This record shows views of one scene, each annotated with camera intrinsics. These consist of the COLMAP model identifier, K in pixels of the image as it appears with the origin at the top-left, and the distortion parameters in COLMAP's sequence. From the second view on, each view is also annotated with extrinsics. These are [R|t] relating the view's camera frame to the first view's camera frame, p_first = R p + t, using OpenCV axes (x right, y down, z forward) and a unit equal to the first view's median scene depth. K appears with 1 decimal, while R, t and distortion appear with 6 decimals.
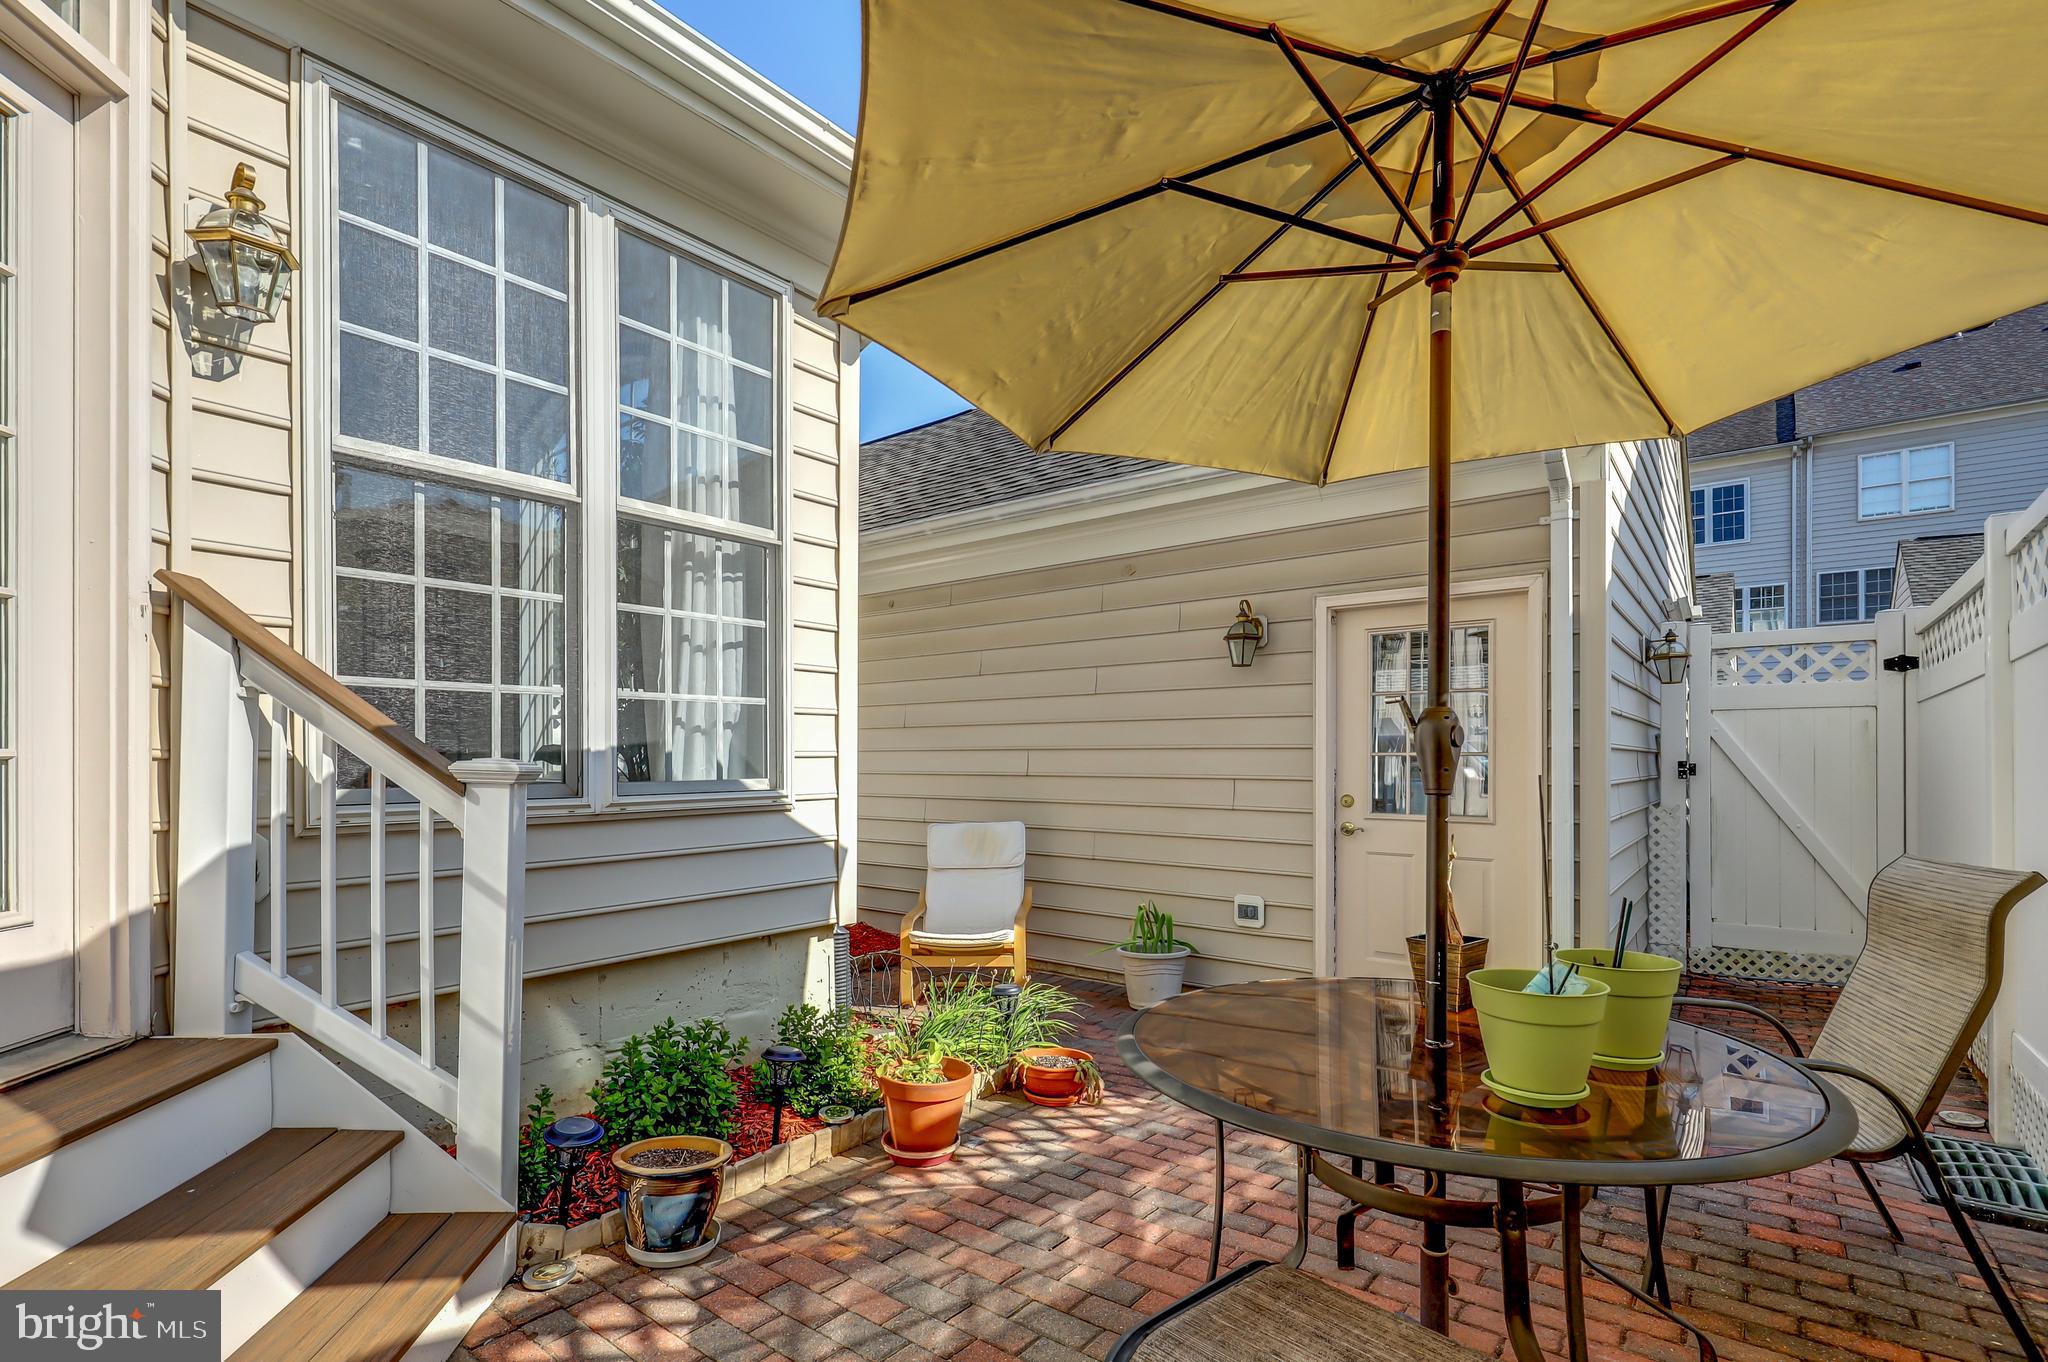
lens RADIAL K [[947.7, 0, 985.8], [0, 947.7, 757.7], [0, 0, 1]] dist [-0.000431, -0.000010]
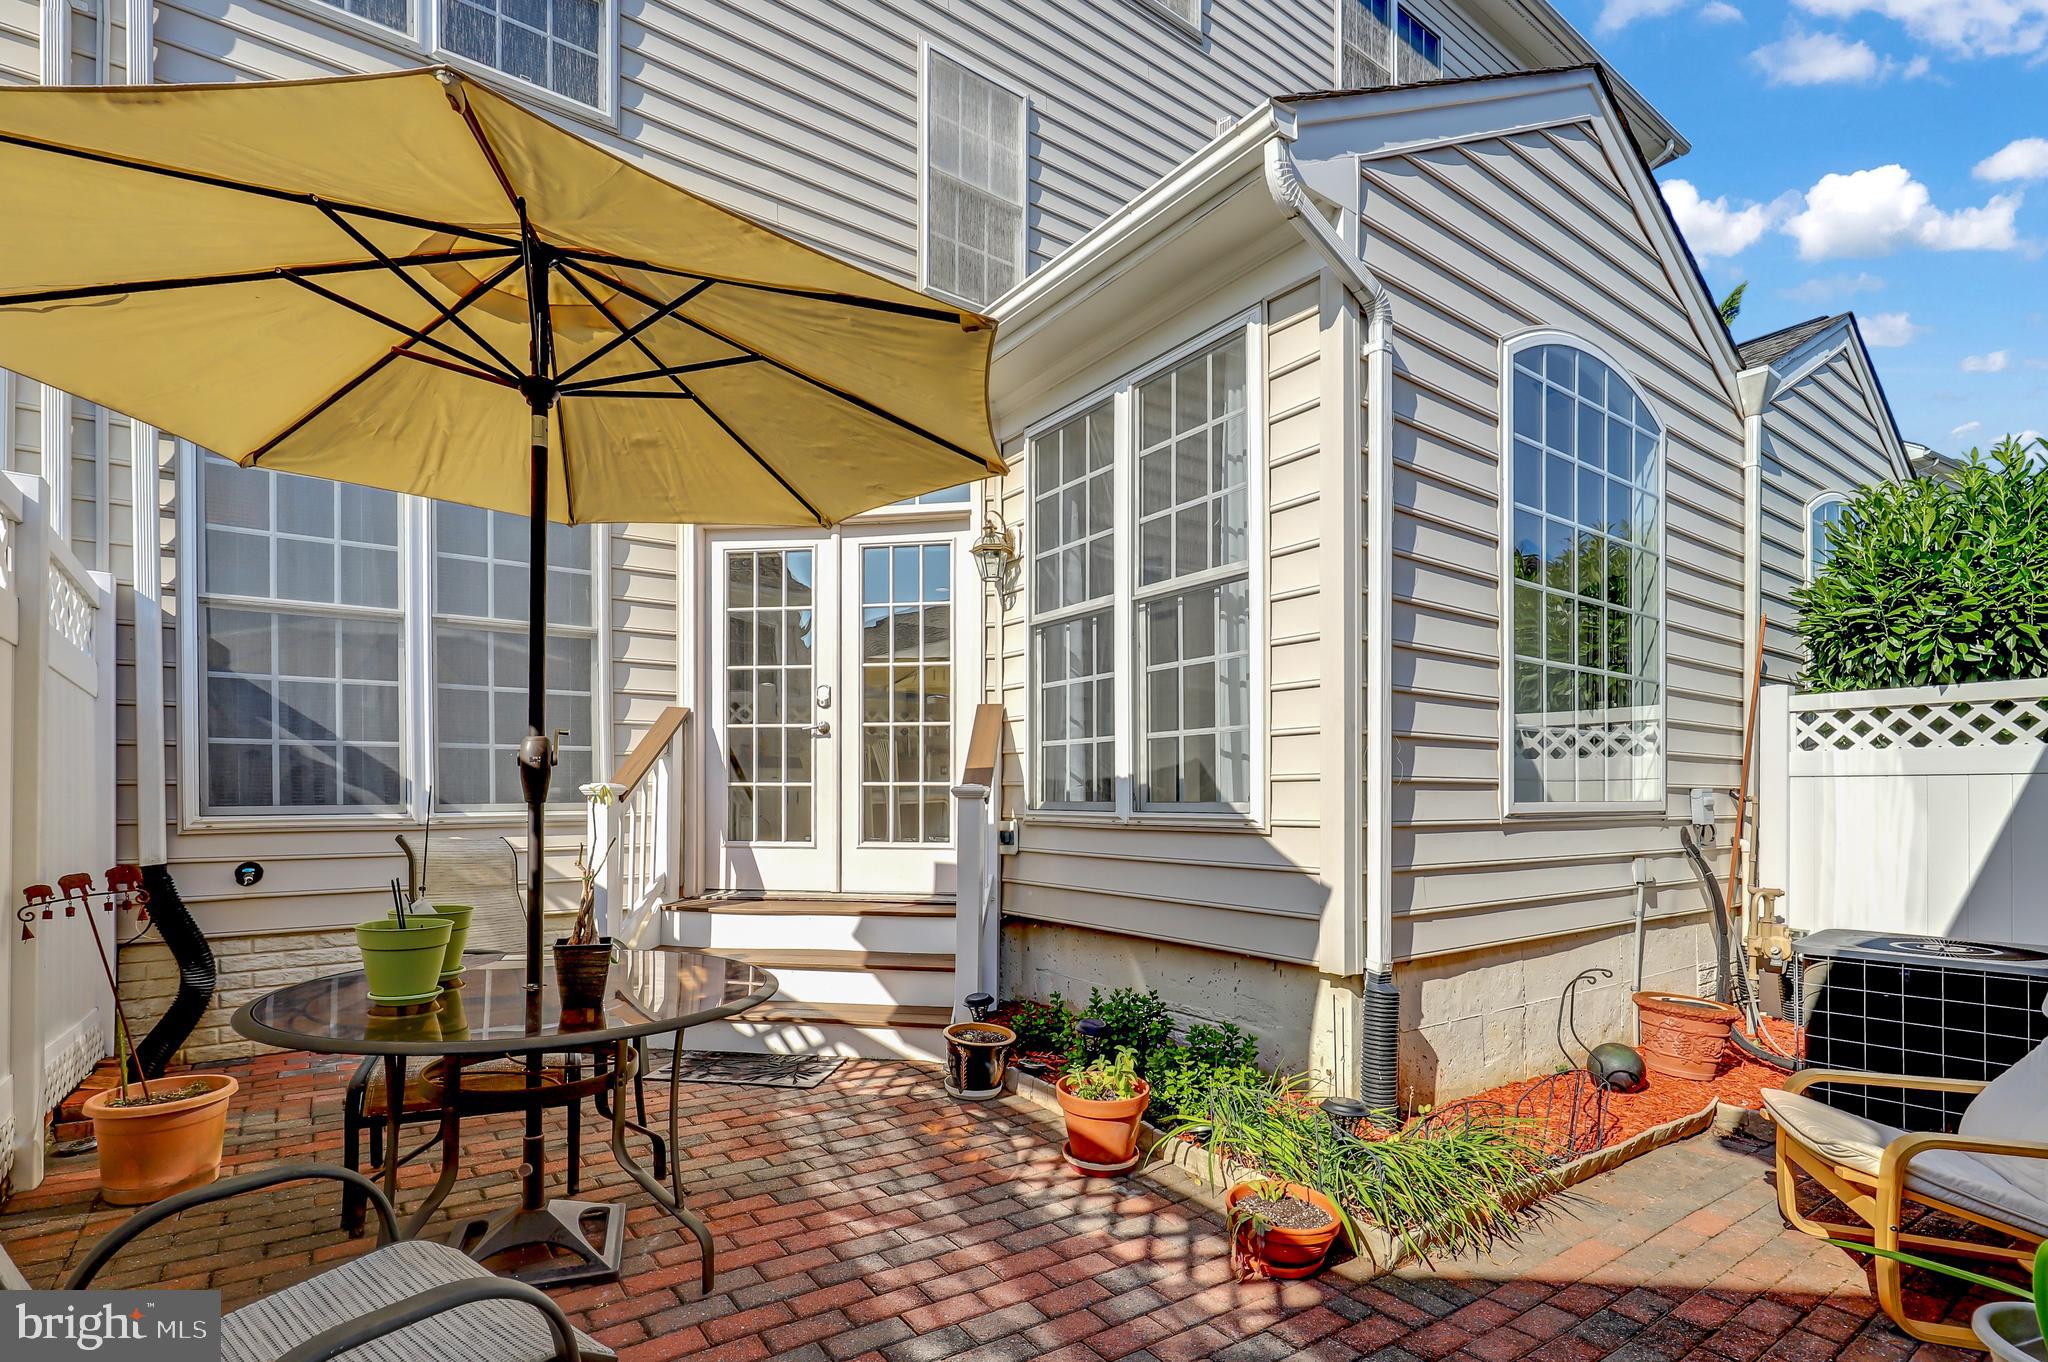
lens RADIAL K [[948.2, 0, 1019.2], [0, 948.2, 767.5], [0, 0, 1]] dist [-0.000309, -0.000194]
pose [[-0.245417, -0.018423, -0.969243, 1.002336], [0.004506, 0.999787, -0.020144, 0.004993], [0.969407, -0.009311, -0.245282, 1.222212]]
